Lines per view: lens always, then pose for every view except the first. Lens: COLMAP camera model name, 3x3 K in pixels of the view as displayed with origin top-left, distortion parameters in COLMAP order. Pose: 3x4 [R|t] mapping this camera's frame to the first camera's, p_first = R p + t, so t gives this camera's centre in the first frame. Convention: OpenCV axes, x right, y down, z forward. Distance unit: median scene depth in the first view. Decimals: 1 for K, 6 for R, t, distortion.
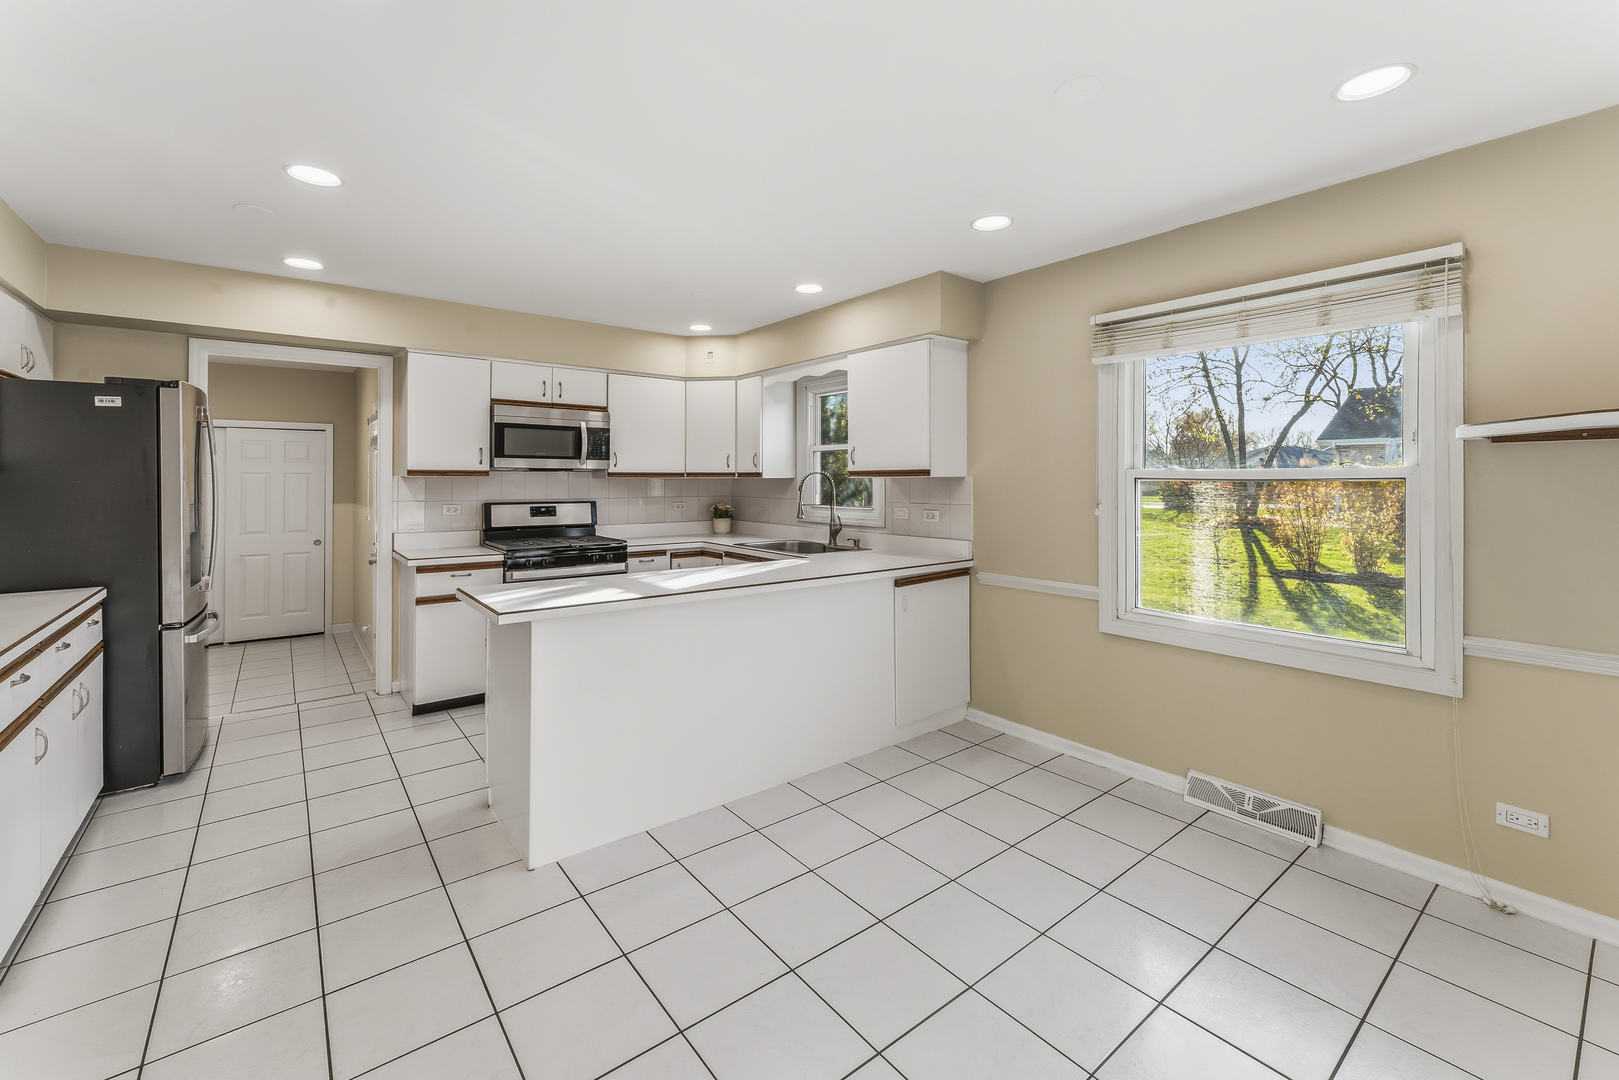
lens RADIAL K [[676.1, 0, 807.2], [0, 676.1, 453.1], [0, 0, 1]] dist [0.001477, 0.000048]
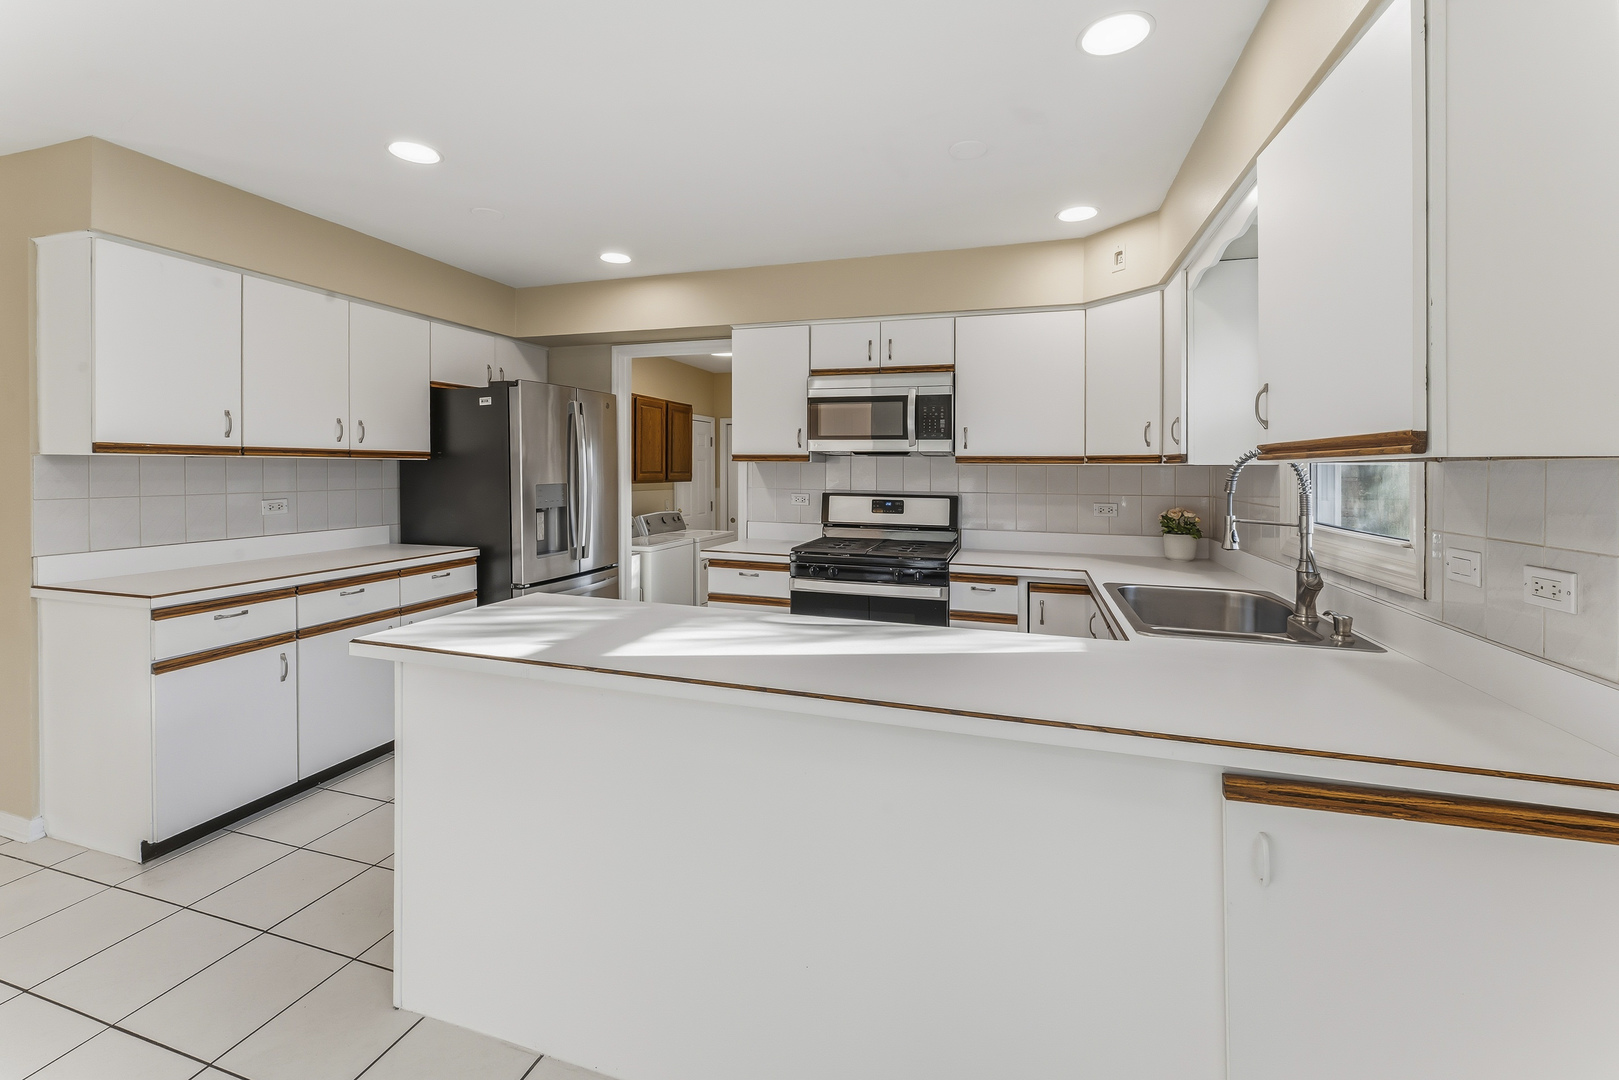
lens RADIAL K [[676.1, 0, 807.2], [0, 676.1, 453.1], [0, 0, 1]] dist [0.001477, 0.000048]
pose [[0.558037, -0.013541, -0.829706, 0.215363], [0.025122, 0.999684, 0.000582, 0.021405], [0.829436, -0.021169, 0.558201, 0.489514]]
